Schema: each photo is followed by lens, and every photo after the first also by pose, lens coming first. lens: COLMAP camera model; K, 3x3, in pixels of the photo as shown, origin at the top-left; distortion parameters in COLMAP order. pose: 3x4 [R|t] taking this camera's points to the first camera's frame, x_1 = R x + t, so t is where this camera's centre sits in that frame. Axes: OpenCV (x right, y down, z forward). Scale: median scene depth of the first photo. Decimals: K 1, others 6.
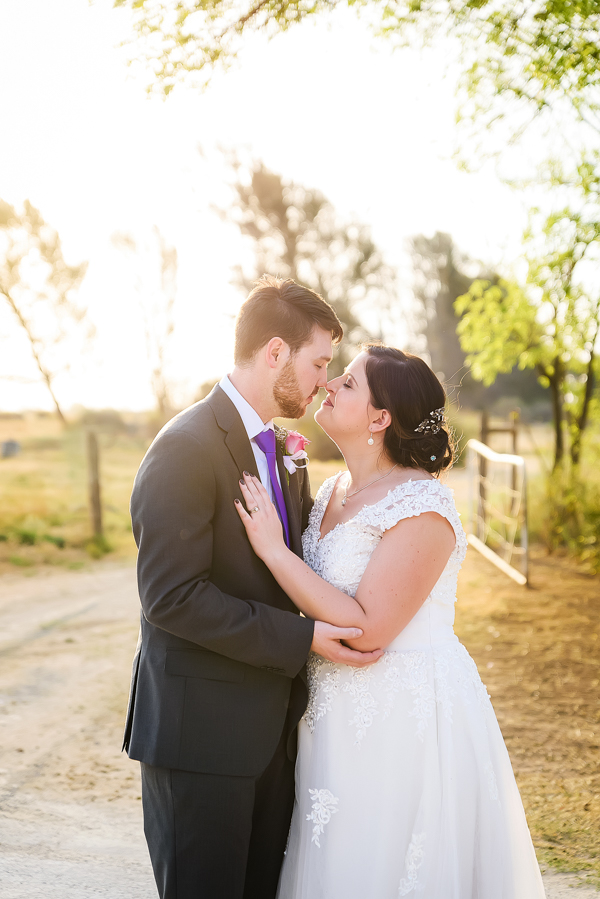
lens RADIAL K [[1815.9, 0, 305.8], [0, 1815.9, 449.2], [0, 0, 1]] dist [-0.004646, 0.000000]
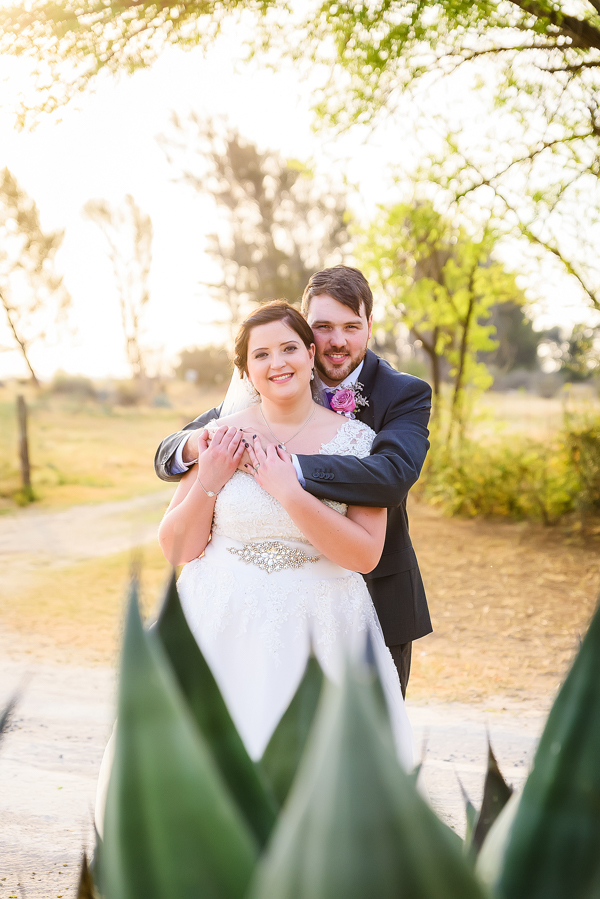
lens RADIAL K [[1815.9, 0, 294.2], [0, 1815.9, 448.7], [0, 0, 1]] dist [-0.004646, 0.000000]
pose [[0.999998, -0.000837, 0.001733, 0.035178], [0.000807, 0.999844, 0.017661, 0.002425], [-0.001747, -0.017659, 0.999843, -0.093706]]
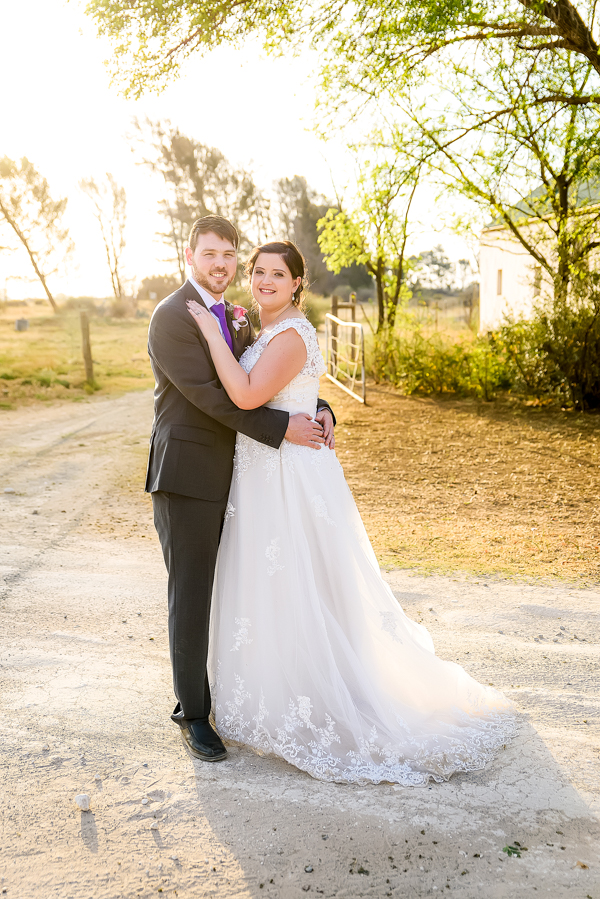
lens RADIAL K [[1166.6, 0, 300.5], [0, 1166.6, 452.8], [0, 0, 1]] dist [0.013269, 0.000000]
pose [[0.996945, -0.029950, 0.072134, -0.005681], [0.021636, 0.993314, 0.113399, 0.000193], [-0.075048, -0.111492, 0.990928, -0.011048]]
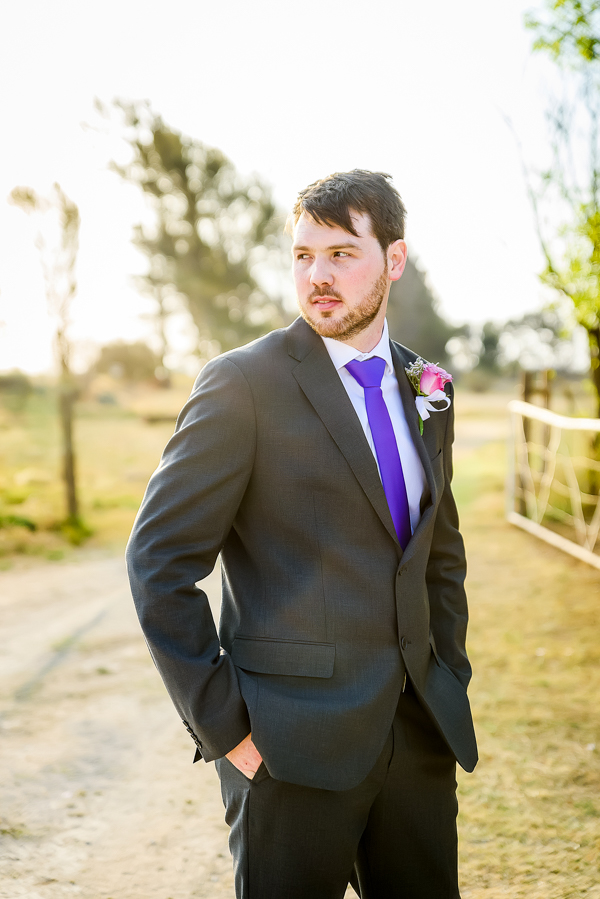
lens RADIAL K [[1815.9, 0, 300.6], [0, 1815.9, 447.7], [0, 0, 1]] dist [-0.004646, 0.000000]
pose [[0.998374, -0.002009, 0.056975, -0.039157], [0.000916, 0.999815, 0.019194, 0.000086], [-0.057003, -0.019110, 0.998191, 0.110202]]
